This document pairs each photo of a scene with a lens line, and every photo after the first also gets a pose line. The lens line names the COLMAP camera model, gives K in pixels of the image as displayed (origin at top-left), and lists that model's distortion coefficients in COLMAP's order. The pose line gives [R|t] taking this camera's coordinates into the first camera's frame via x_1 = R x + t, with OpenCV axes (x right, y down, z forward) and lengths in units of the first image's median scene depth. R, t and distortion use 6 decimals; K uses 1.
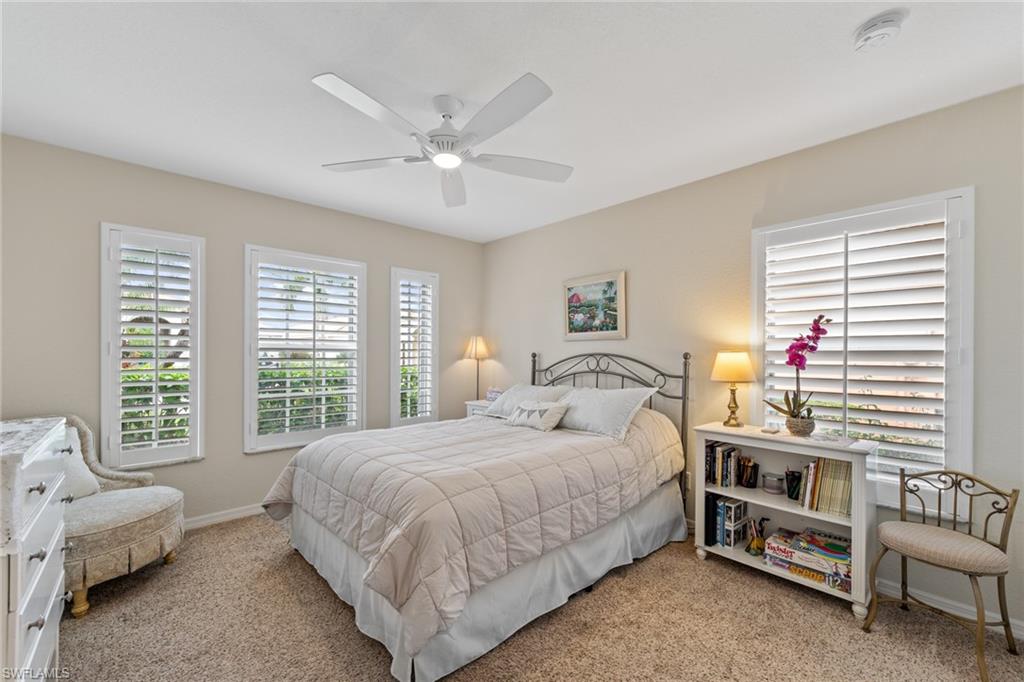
lens RADIAL K [[405.8, 0, 511.0], [0, 405.8, 350.2], [0, 0, 1]] dist [0.000280, 0.000203]
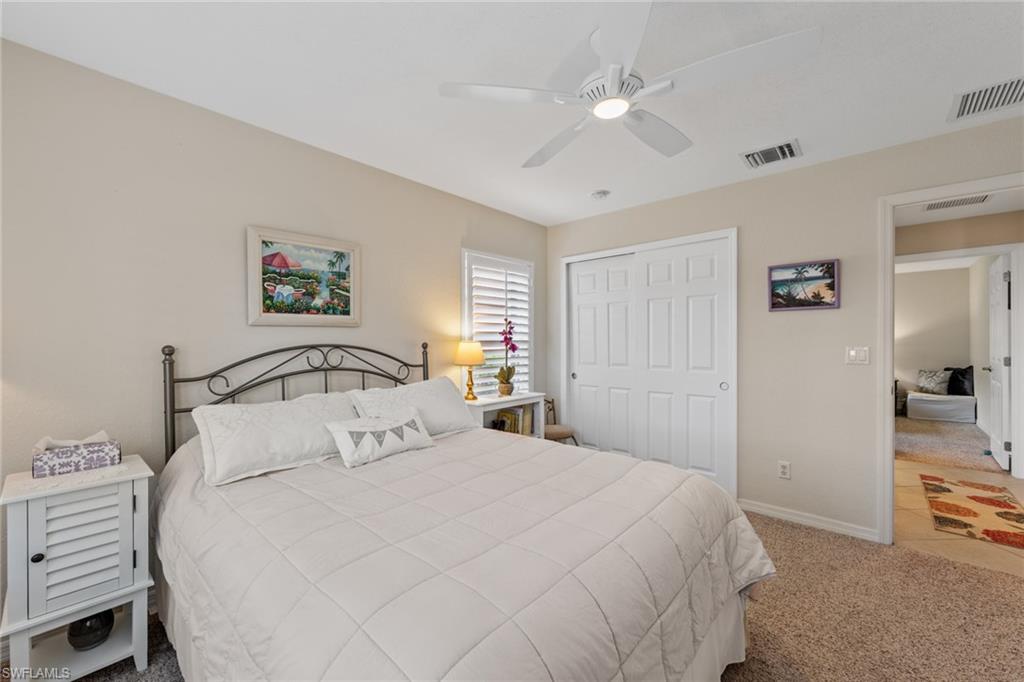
lens RADIAL K [[405.8, 0, 510.5], [0, 405.8, 338.9], [0, 0, 1]] dist [0.000280, 0.000203]
pose [[-0.075309, -0.002406, 0.997157, -0.551071], [-0.006072, 0.999980, 0.001954, -0.006148], [-0.997142, -0.005908, -0.075322, 0.721130]]
